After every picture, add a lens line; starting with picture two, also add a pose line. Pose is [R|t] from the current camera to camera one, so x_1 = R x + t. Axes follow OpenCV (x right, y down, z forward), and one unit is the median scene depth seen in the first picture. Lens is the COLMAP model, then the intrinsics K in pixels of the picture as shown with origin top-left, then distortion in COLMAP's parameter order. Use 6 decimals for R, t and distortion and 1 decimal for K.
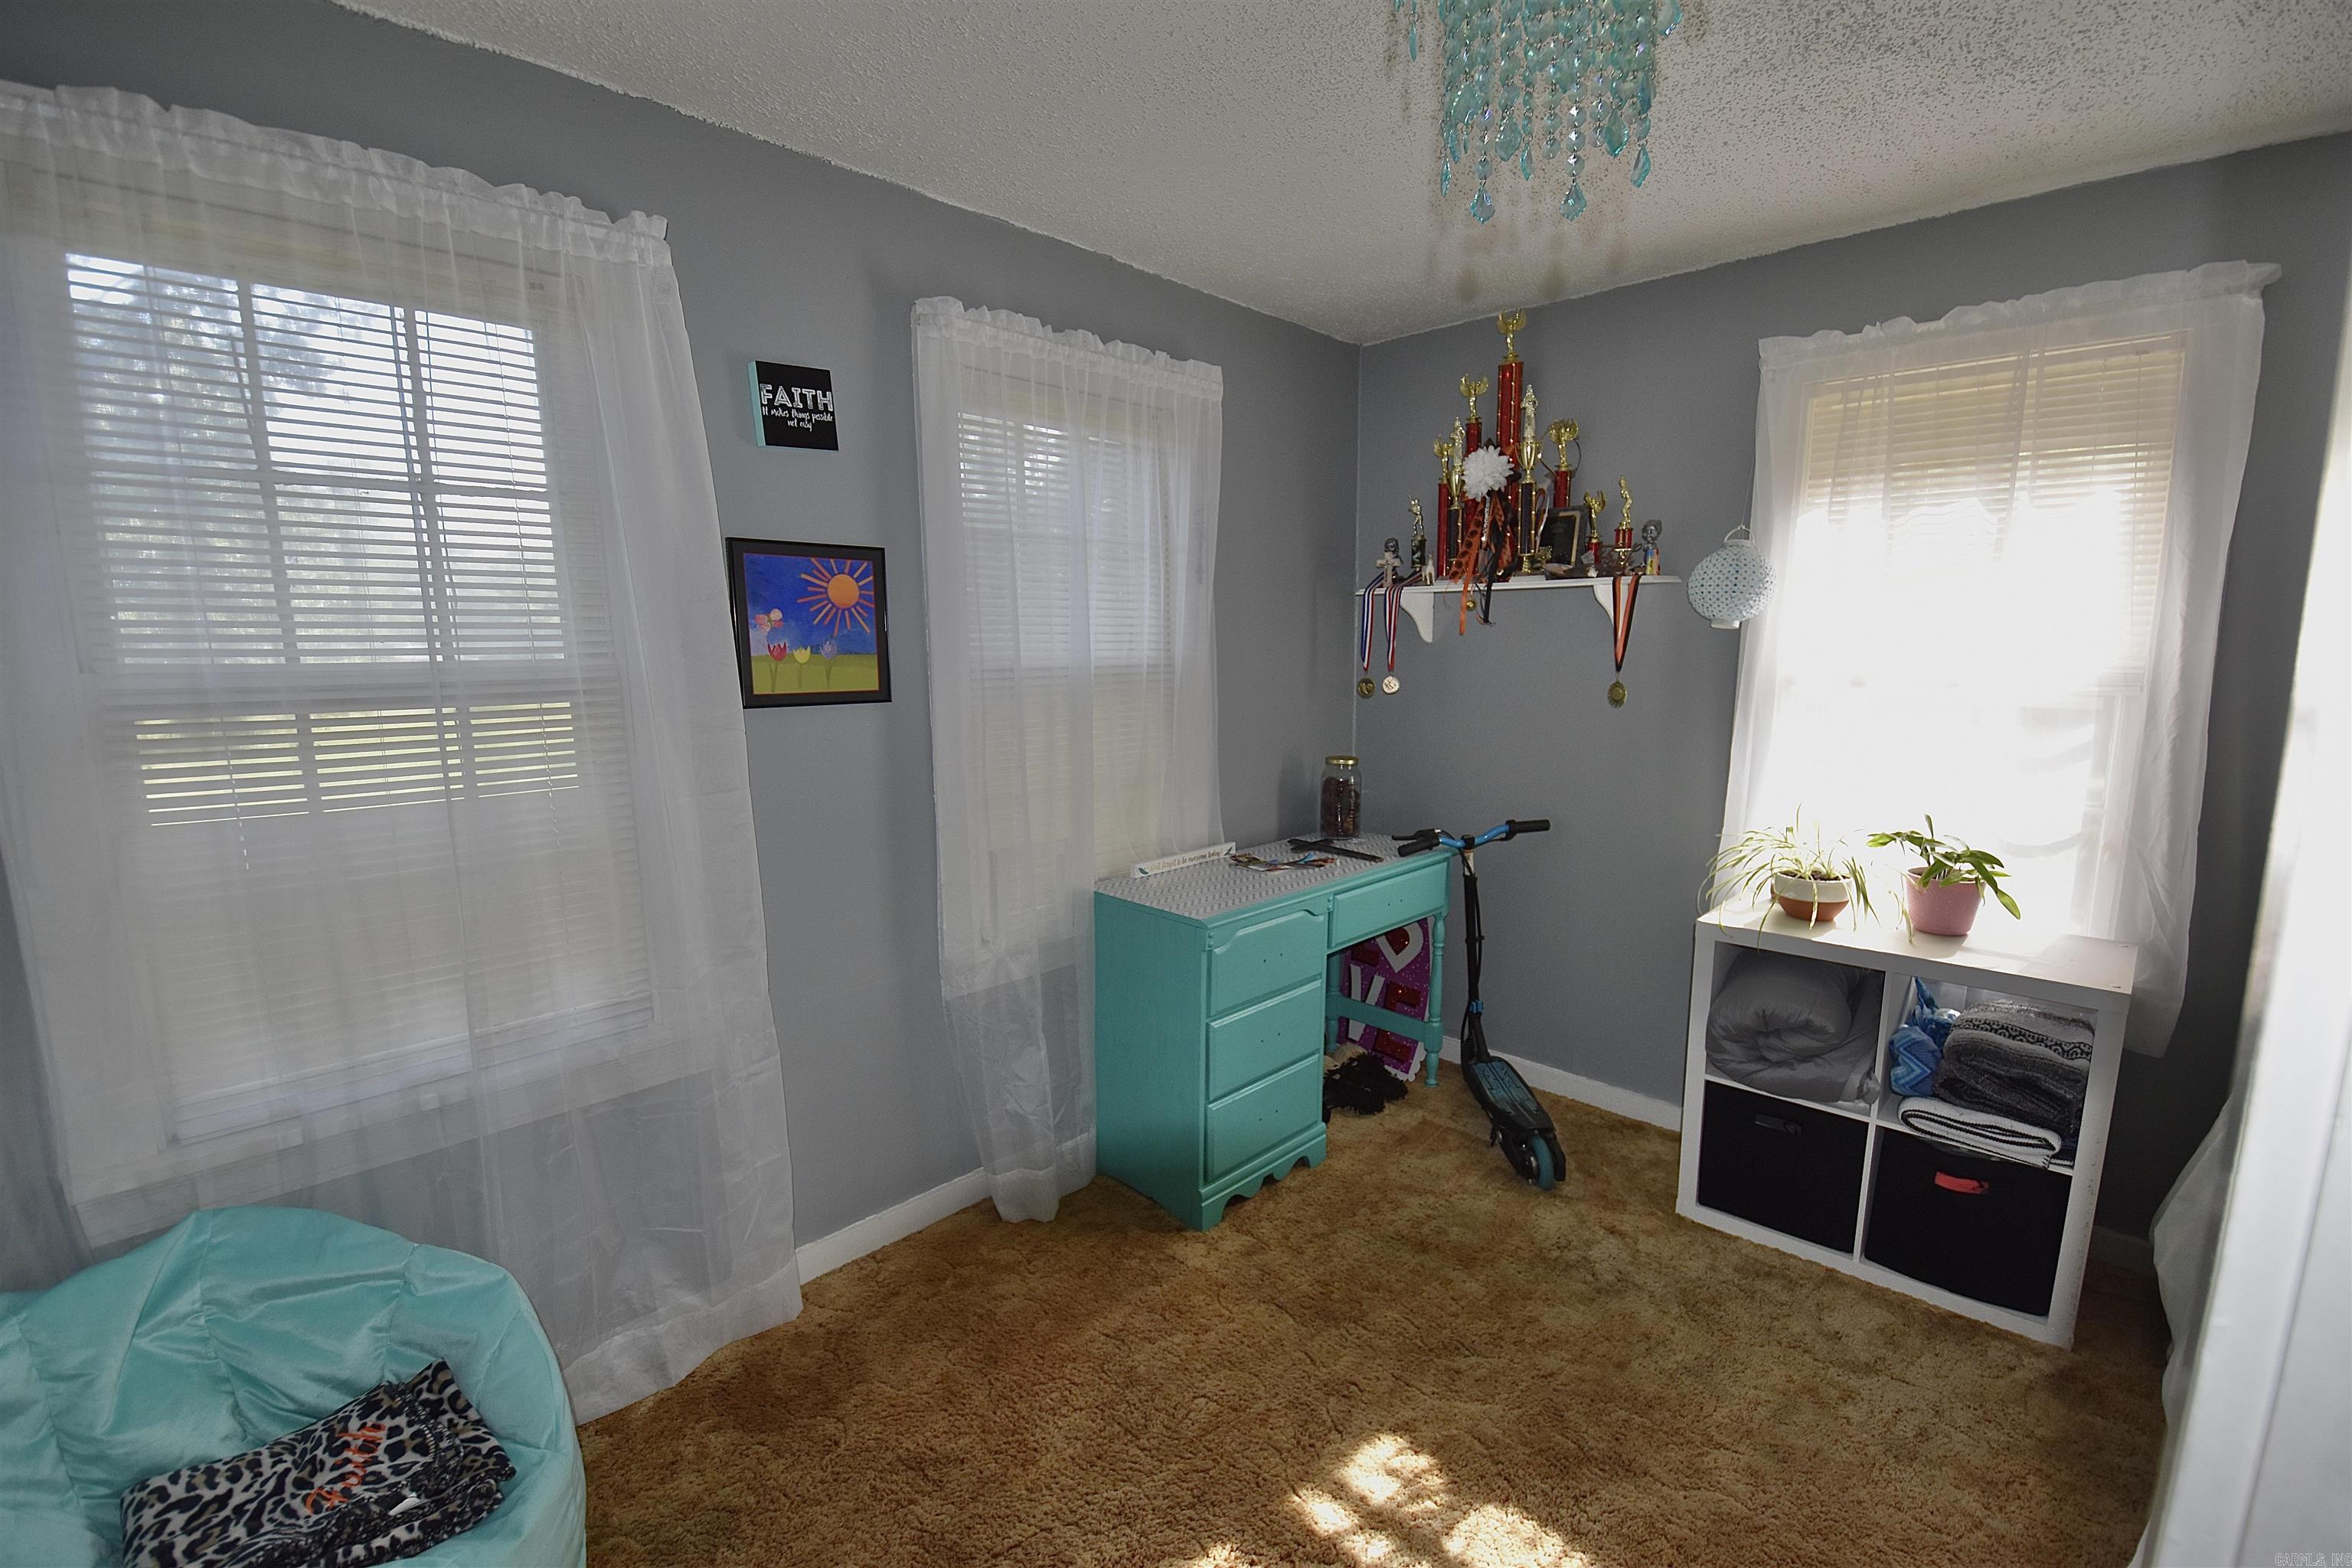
lens RADIAL K [[1035.0, 0, 1180.4], [0, 1035.0, 837.7], [0, 0, 1]] dist [0.015284, -0.019829]
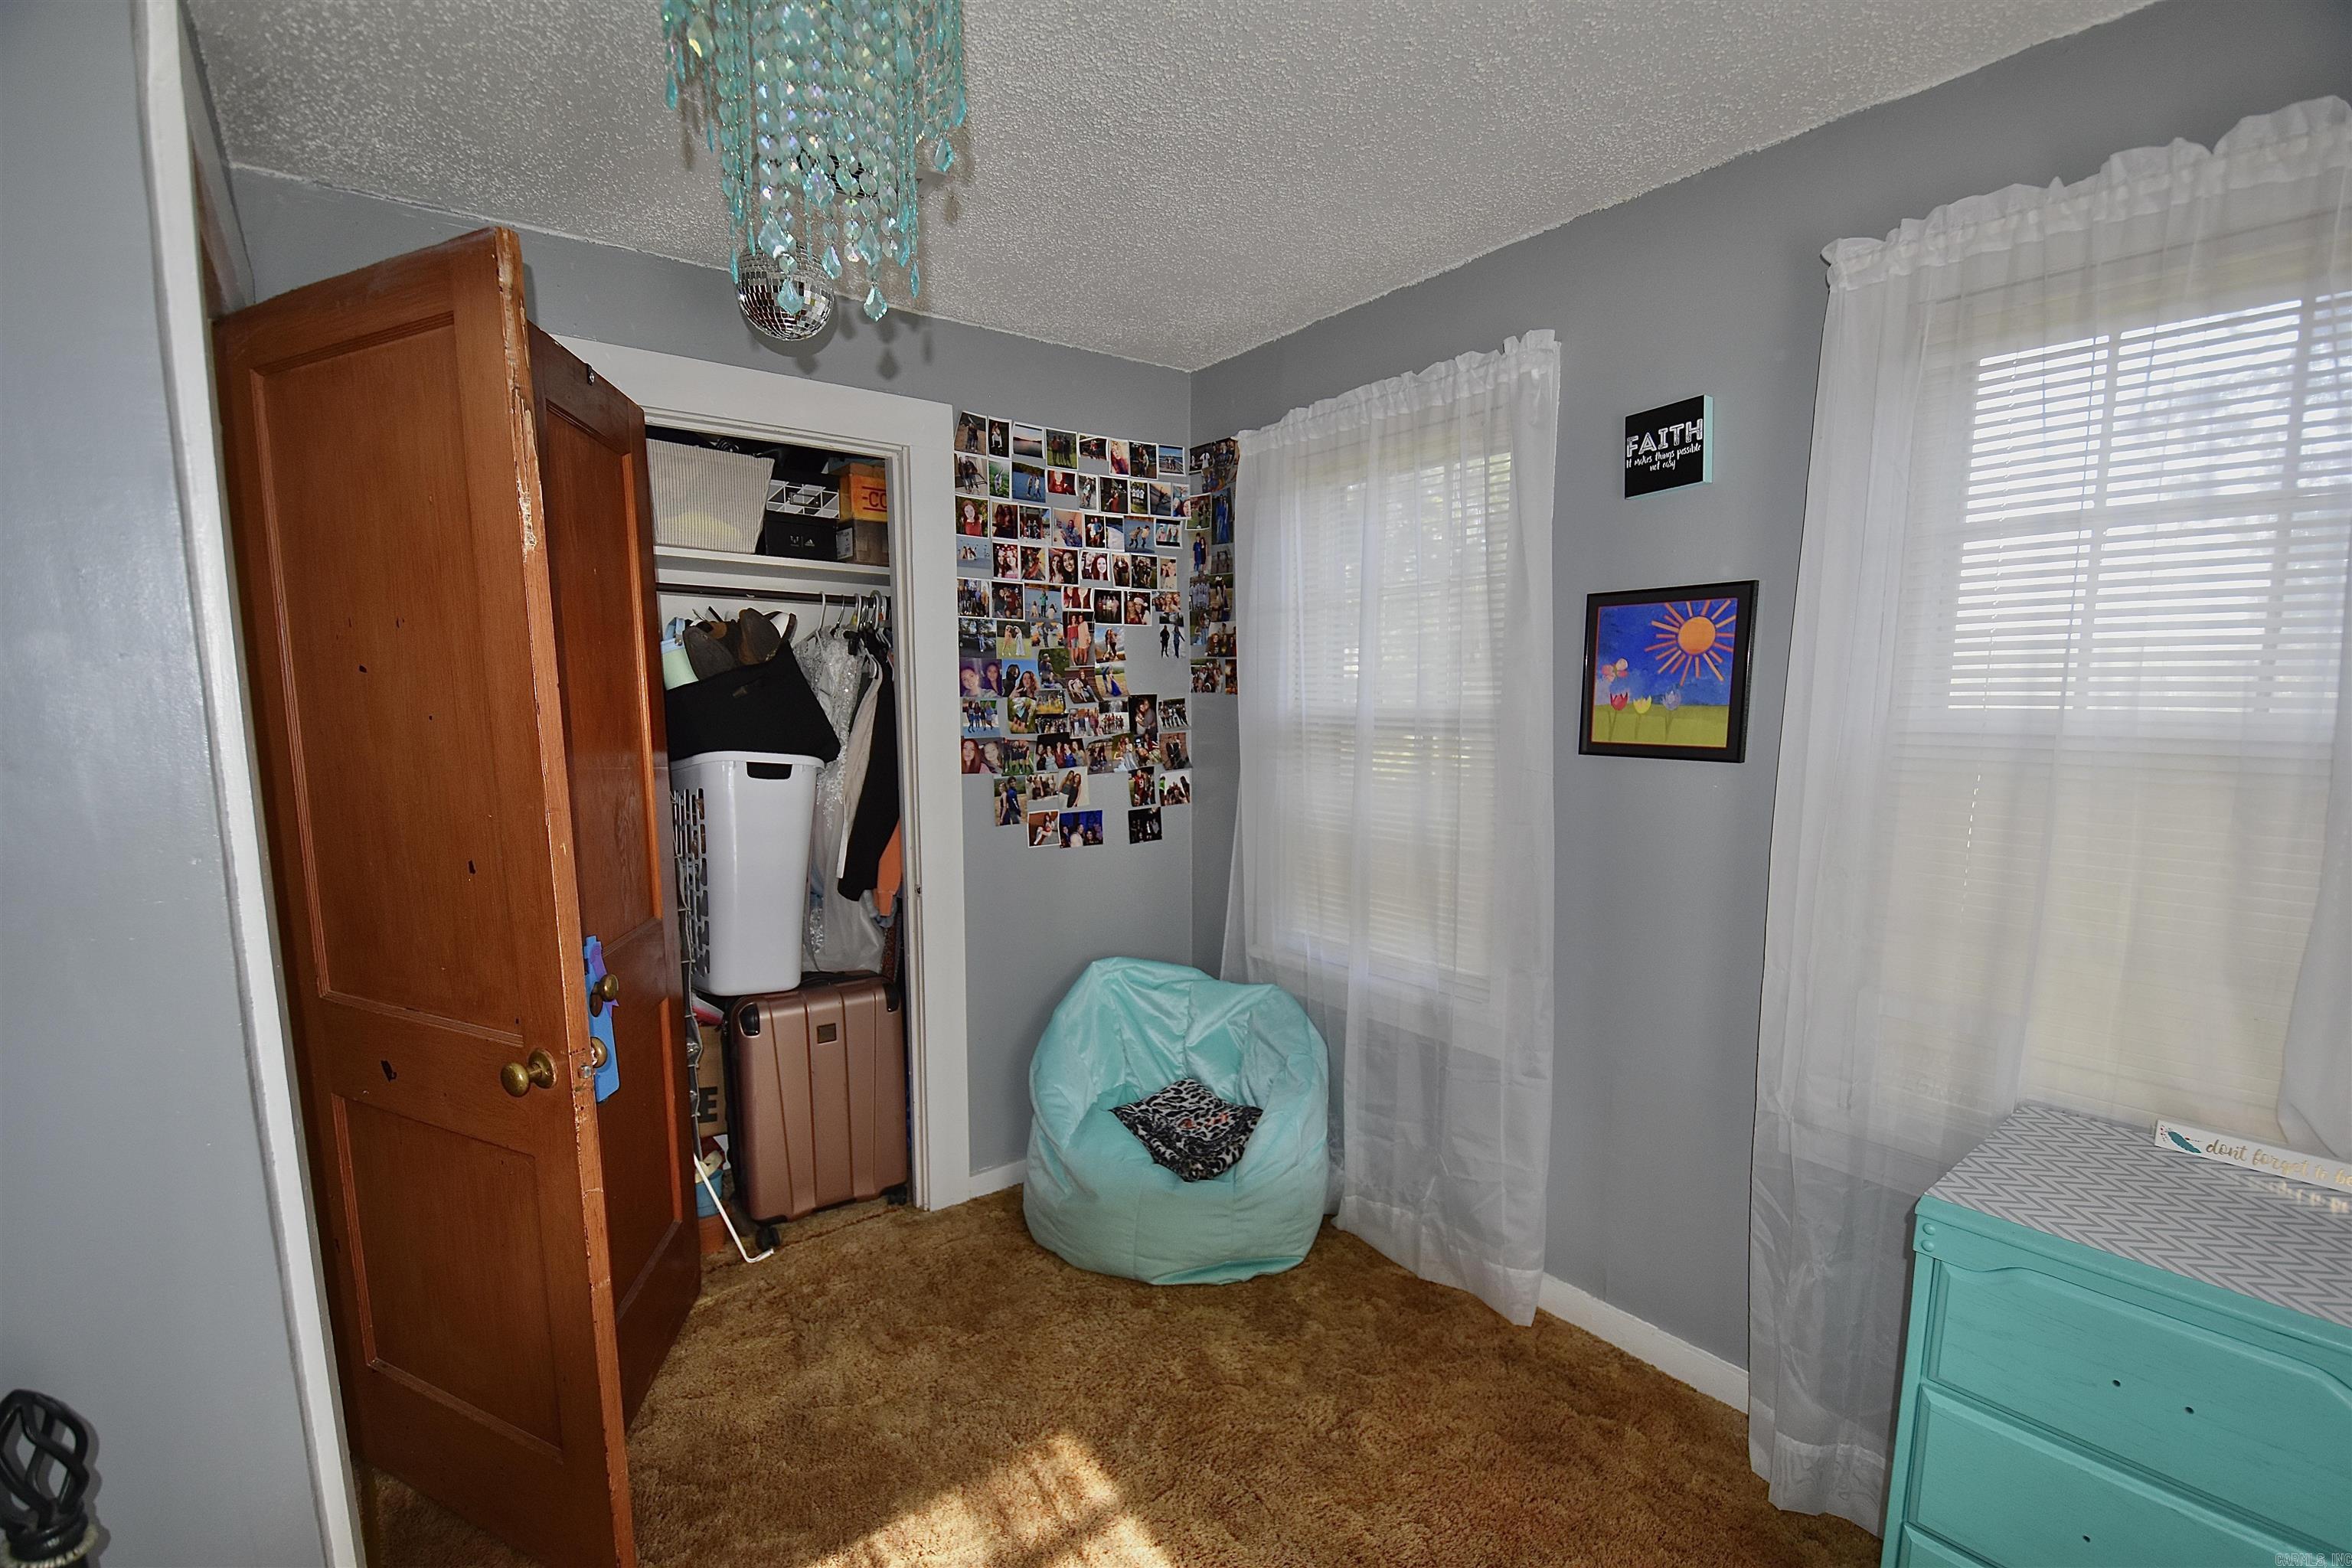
lens RADIAL K [[1035.0, 0, 1180.4], [0, 1035.0, 837.7], [0, 0, 1]] dist [0.015284, -0.019829]
pose [[-0.140200, 0.156087, -0.977743, 0.674031], [-0.169210, 0.969192, 0.178985, -0.160257], [0.975557, 0.190537, -0.109470, 0.726947]]
